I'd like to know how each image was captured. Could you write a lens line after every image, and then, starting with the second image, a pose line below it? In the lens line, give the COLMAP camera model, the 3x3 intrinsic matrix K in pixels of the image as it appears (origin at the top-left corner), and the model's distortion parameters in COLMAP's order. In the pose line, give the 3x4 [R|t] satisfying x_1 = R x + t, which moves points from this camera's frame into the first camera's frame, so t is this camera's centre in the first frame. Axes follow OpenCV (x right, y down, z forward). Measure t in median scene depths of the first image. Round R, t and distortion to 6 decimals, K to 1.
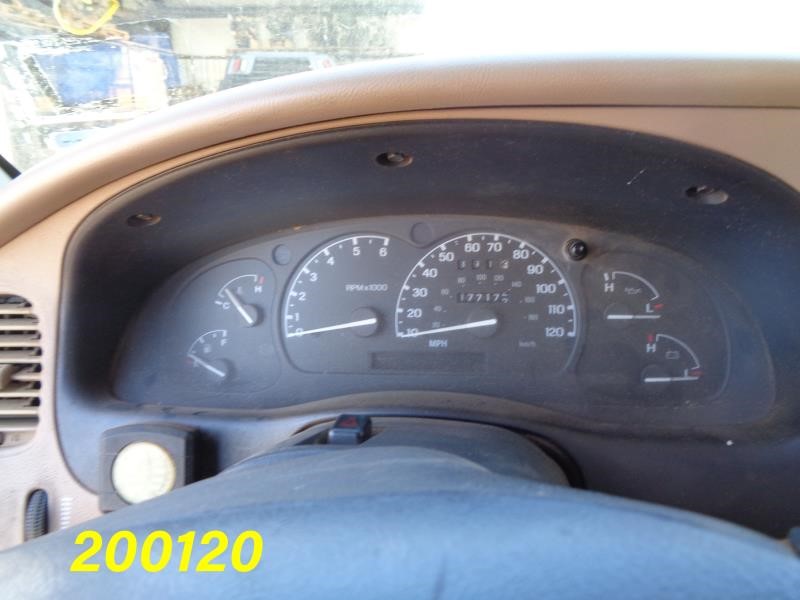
lens RADIAL K [[589.2, 0, 399.1], [0, 589.2, 300.4], [0, 0, 1]] dist [-0.004818, -0.003402]
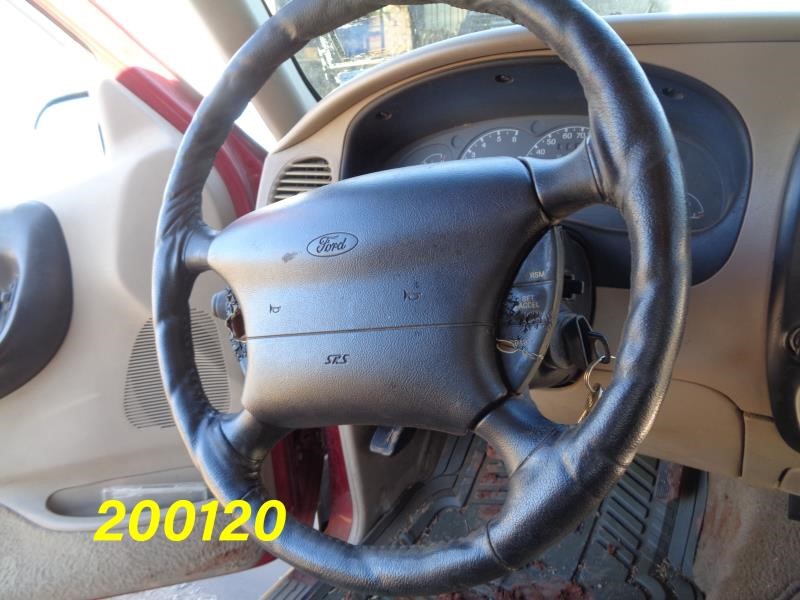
lens RADIAL K [[589.2, 0, 402.2], [0, 589.2, 297.9], [0, 0, 1]] dist [-0.004818, -0.003402]
pose [[0.929855, 0.100592, -0.353909, 0.316967], [-0.069344, 0.992575, 0.099928, 0.221640], [0.361334, -0.068377, 0.929926, -0.703776]]
